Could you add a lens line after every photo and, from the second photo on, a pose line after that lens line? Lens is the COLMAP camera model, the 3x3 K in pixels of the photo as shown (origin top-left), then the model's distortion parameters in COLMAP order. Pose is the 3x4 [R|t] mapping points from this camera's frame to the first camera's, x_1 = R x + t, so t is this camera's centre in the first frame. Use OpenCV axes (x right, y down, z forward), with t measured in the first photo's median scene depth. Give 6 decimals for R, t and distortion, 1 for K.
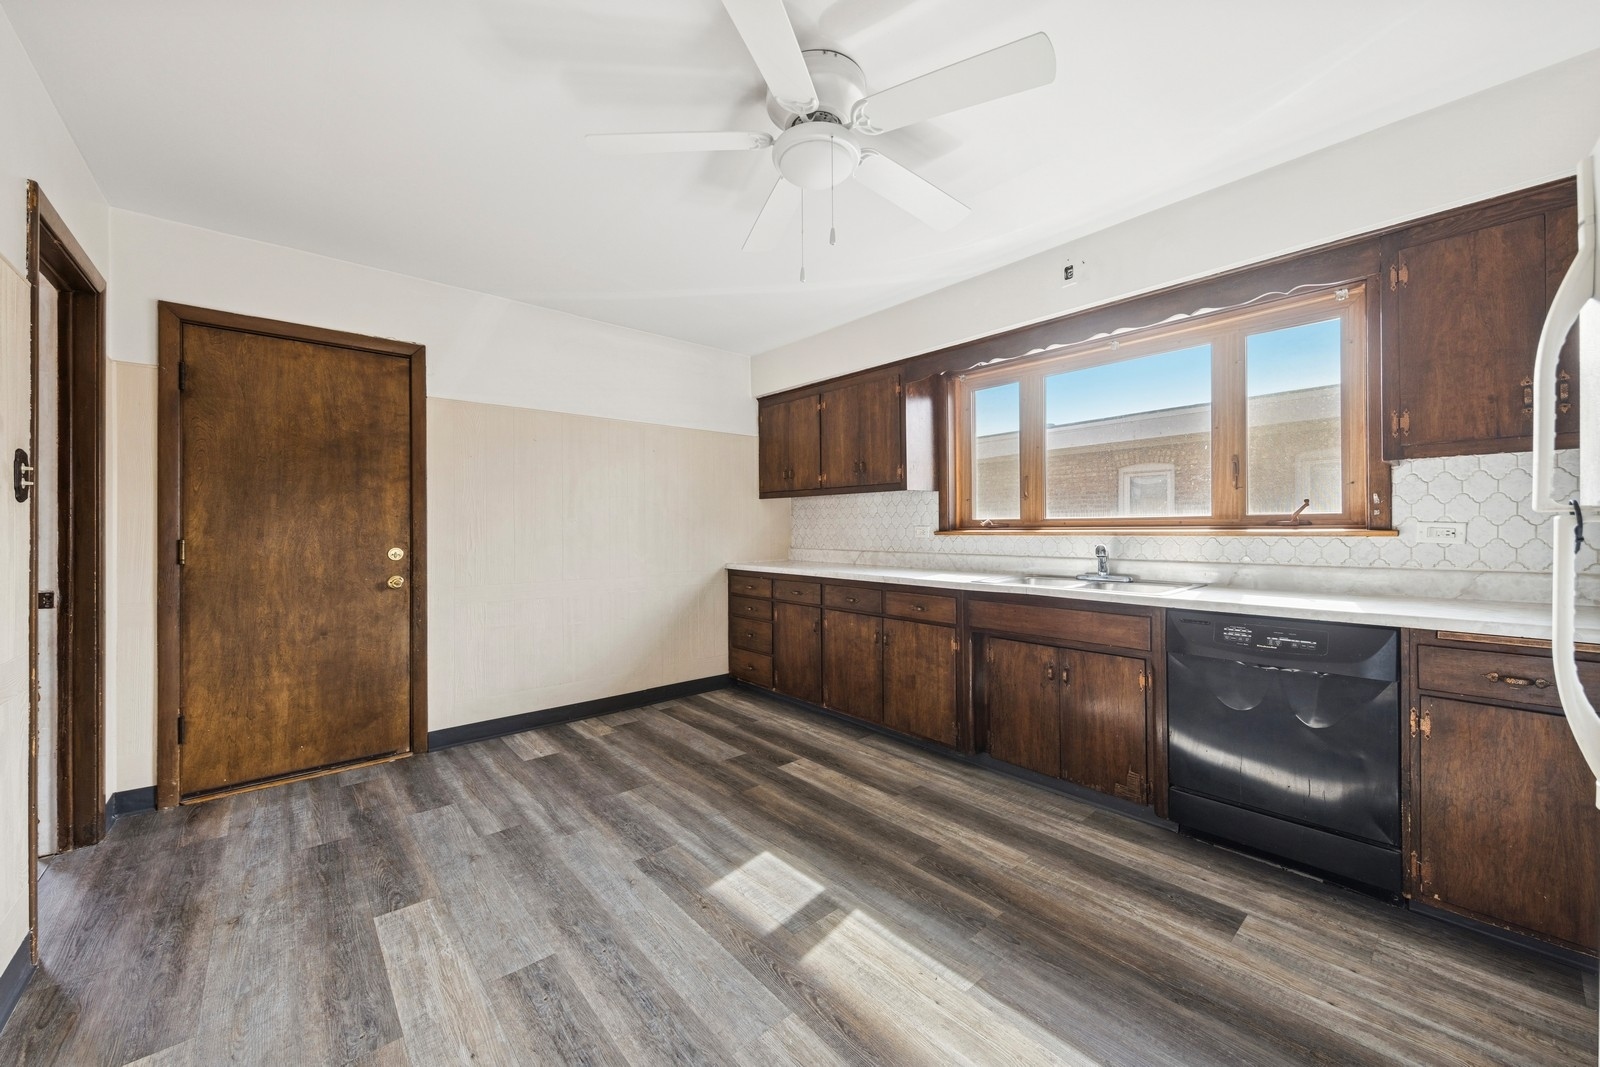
lens RADIAL K [[609.9, 0, 823.0], [0, 609.9, 527.5], [0, 0, 1]] dist [0.000161, -0.000021]
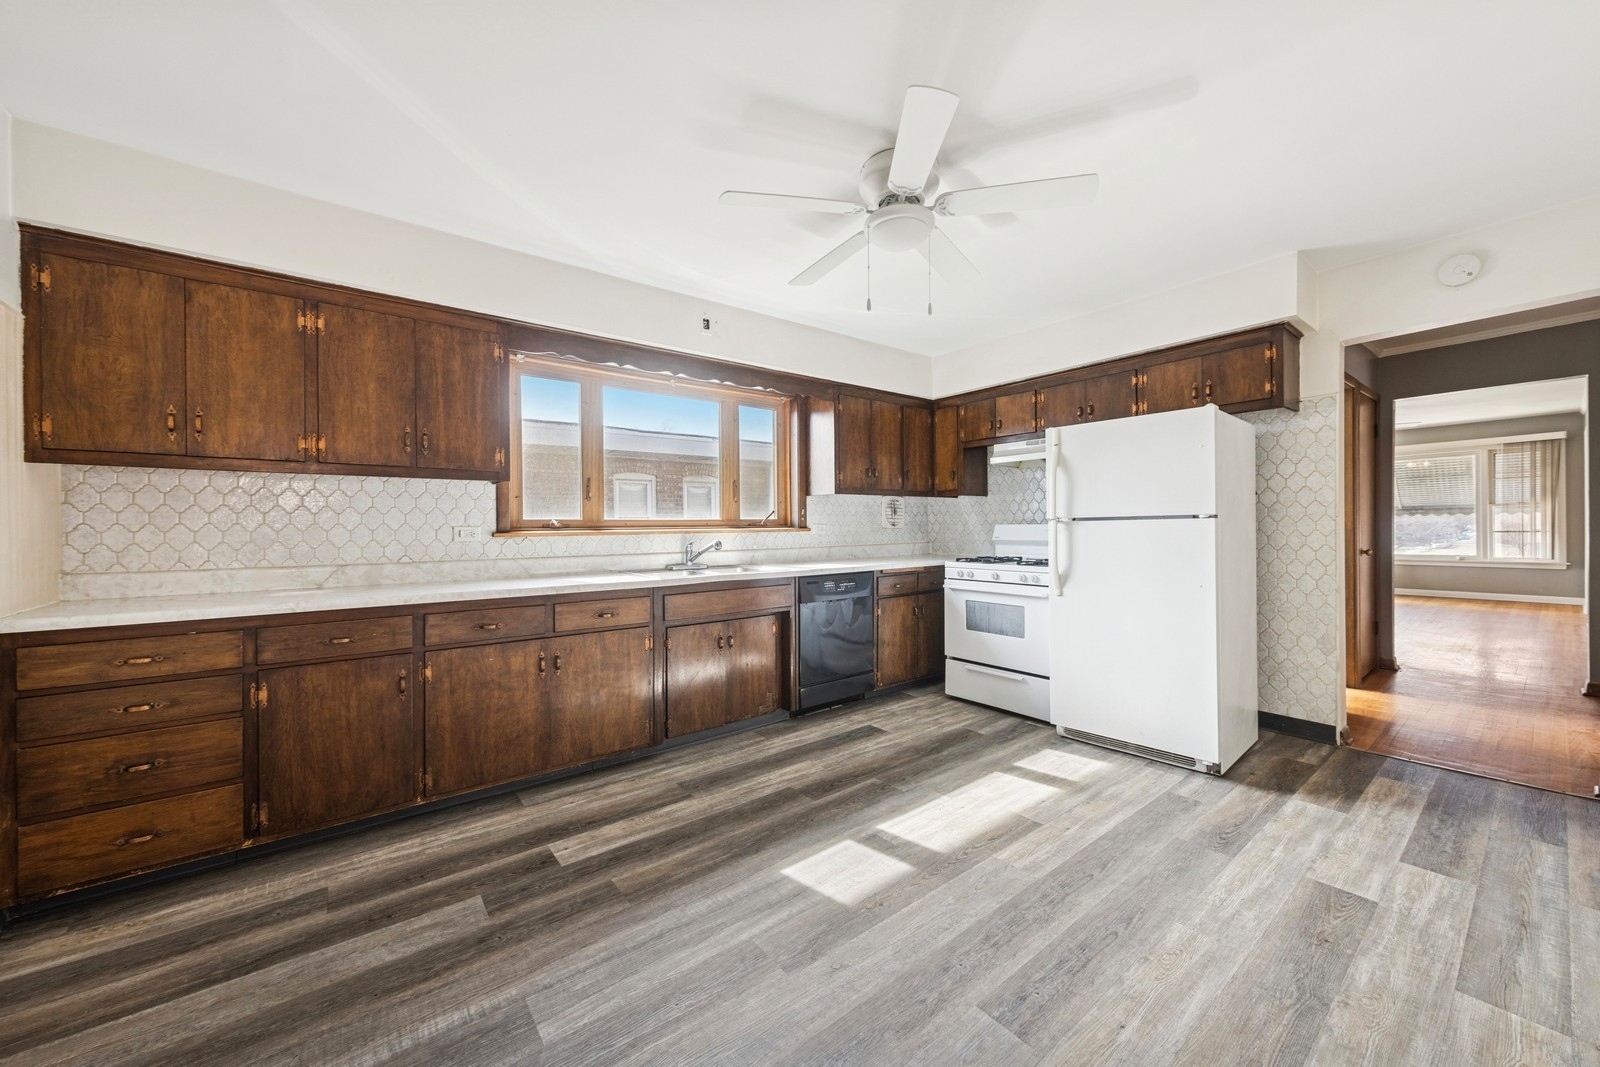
lens RADIAL K [[592.7, 0, 800.0], [0, 592.7, 533.5], [0, 0, 1]] dist [0.000362, 0.000045]
pose [[0.060957, -0.007454, 0.998113, -0.769955], [0.006765, 0.999952, 0.007055, 0.005694], [-0.998117, 0.006322, 0.061004, 0.707380]]
